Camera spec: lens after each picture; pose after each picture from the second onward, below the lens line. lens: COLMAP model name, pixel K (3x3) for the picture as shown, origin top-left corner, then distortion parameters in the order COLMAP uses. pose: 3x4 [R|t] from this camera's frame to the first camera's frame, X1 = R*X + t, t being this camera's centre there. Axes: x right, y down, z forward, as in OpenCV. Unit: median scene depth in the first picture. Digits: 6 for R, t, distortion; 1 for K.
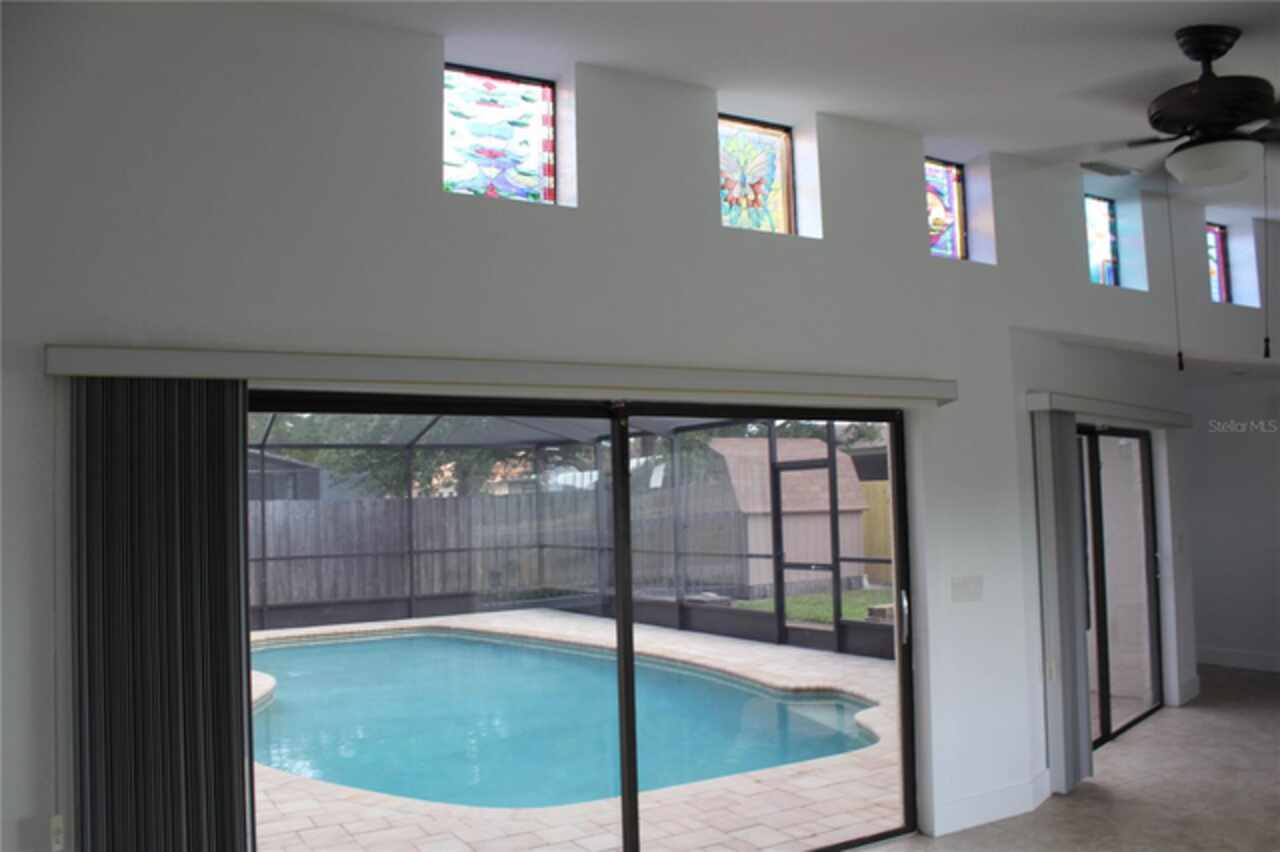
lens RADIAL K [[1068.6, 0, 637.8], [0, 1068.6, 423.7], [0, 0, 1]] dist [-0.149289, 0.120890]
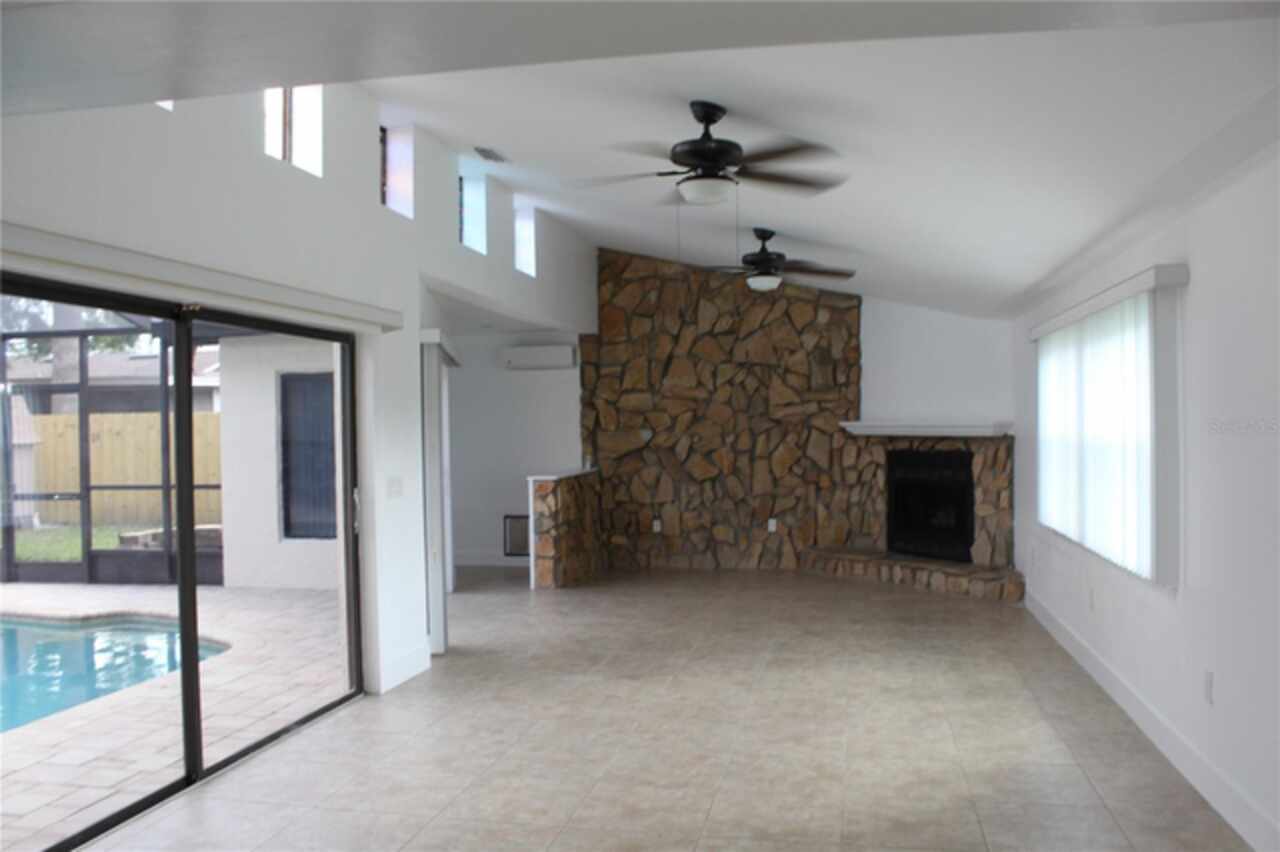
lens RADIAL K [[1068.6, 0, 658.8], [0, 1068.6, 426.4], [0, 0, 1]] dist [-0.149289, 0.120890]
pose [[0.654124, 0.014308, 0.756252, -0.296517], [-0.054962, 0.998077, 0.028657, 0.026193], [-0.754388, -0.060310, 0.653652, -0.010741]]
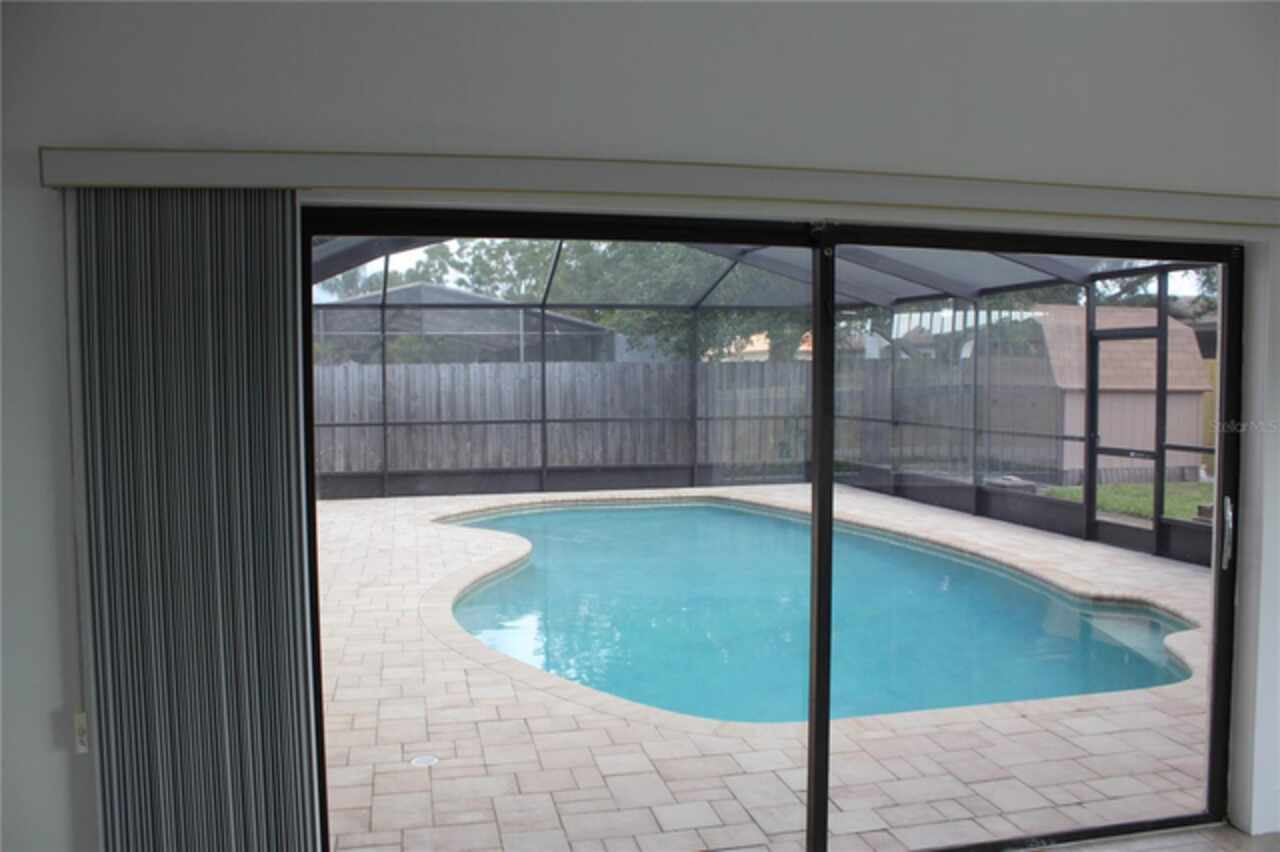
lens RADIAL K [[1068.6, 0, 645.8], [0, 1068.6, 426.1], [0, 0, 1]] dist [-0.149289, 0.120890]
pose [[0.956843, 0.041642, -0.287606, 0.050189], [-0.005552, 0.992119, 0.125179, 0.016640], [0.290552, -0.118180, 0.949533, 0.155508]]
